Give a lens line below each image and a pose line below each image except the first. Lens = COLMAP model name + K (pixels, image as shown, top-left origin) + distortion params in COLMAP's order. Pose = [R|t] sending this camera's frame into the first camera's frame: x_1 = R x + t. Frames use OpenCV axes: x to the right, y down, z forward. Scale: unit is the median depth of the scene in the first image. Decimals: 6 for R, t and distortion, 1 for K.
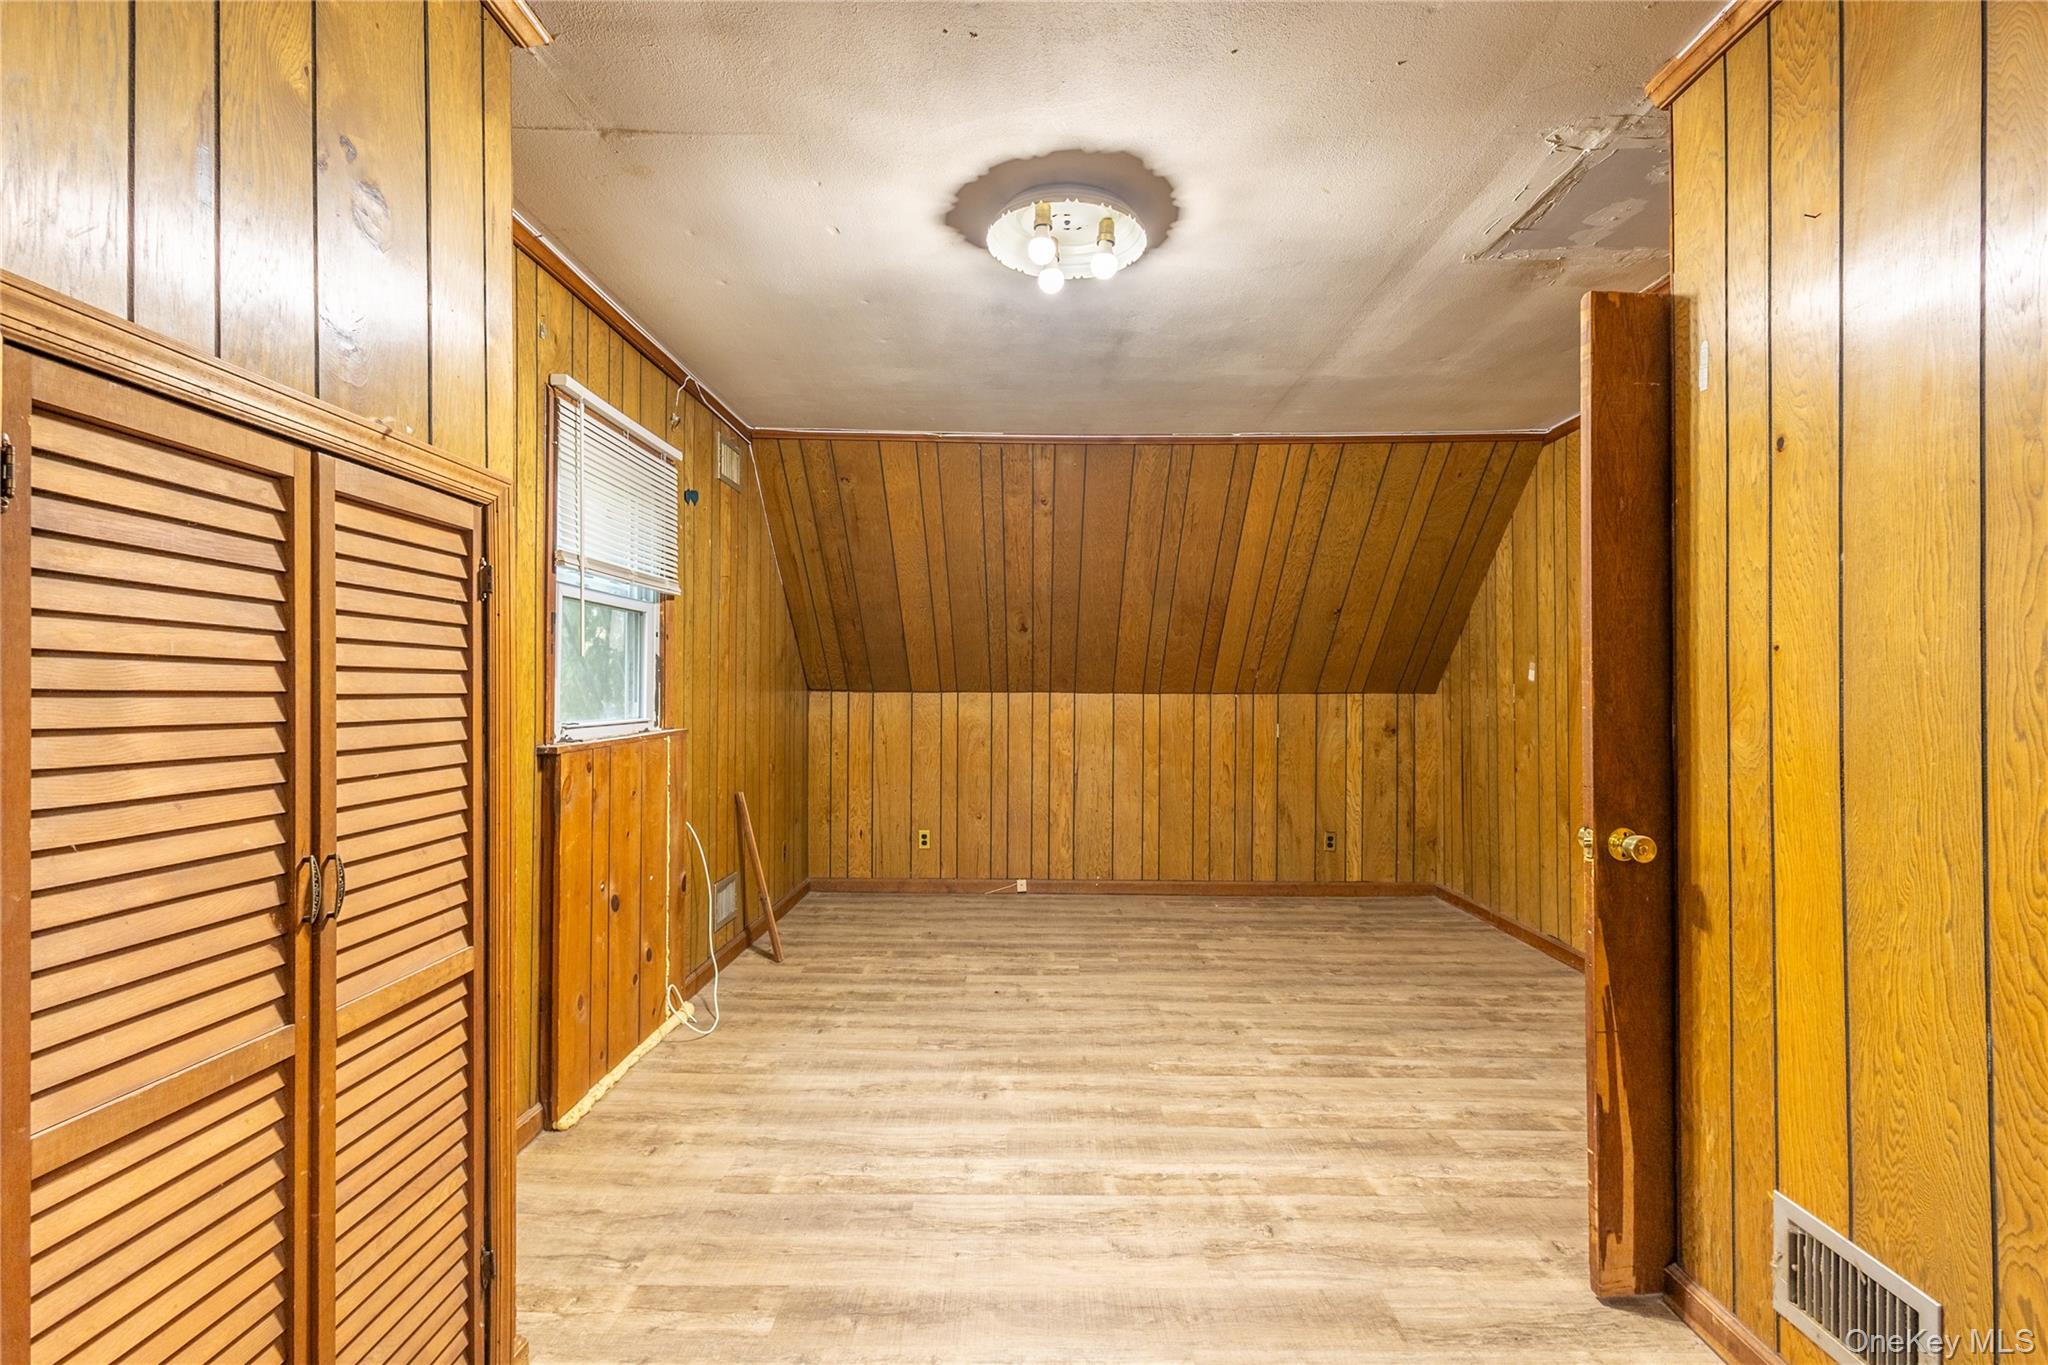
lens RADIAL K [[970.4, 0, 1026.5], [0, 970.4, 684.0], [0, 0, 1]] dist [0.007983, -0.000477]
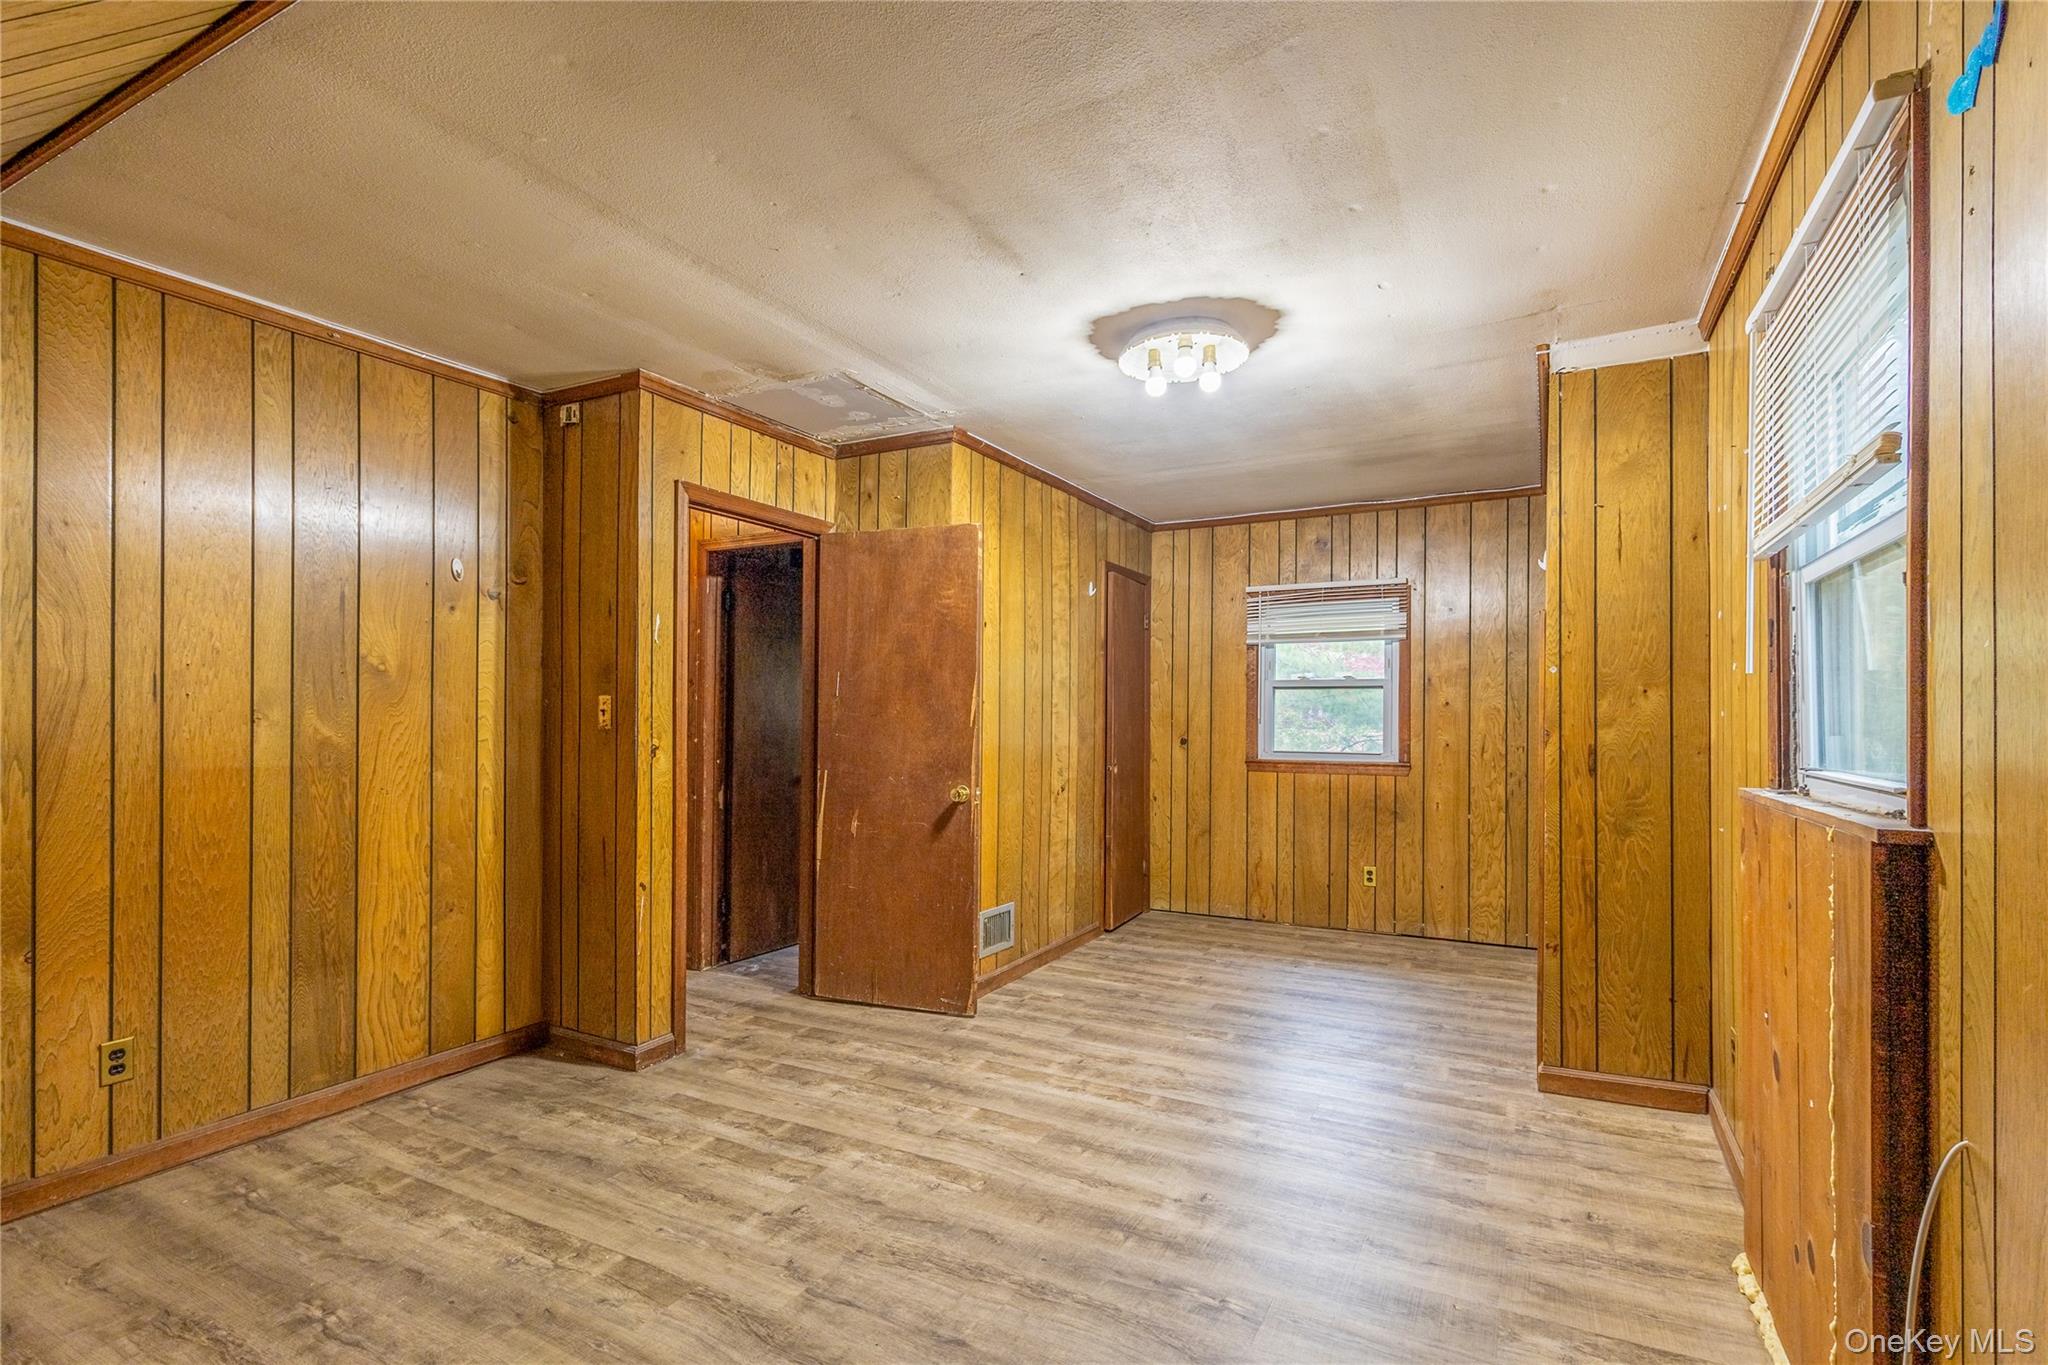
lens RADIAL K [[970.4, 0, 1035.4], [0, 970.4, 716.9], [0, 0, 1]] dist [0.007983, -0.000477]
pose [[-0.891874, 0.001189, 0.452283, -0.286119], [-0.003388, 0.999951, -0.009309, 0.014008], [-0.452272, -0.009835, -0.891826, 1.767967]]
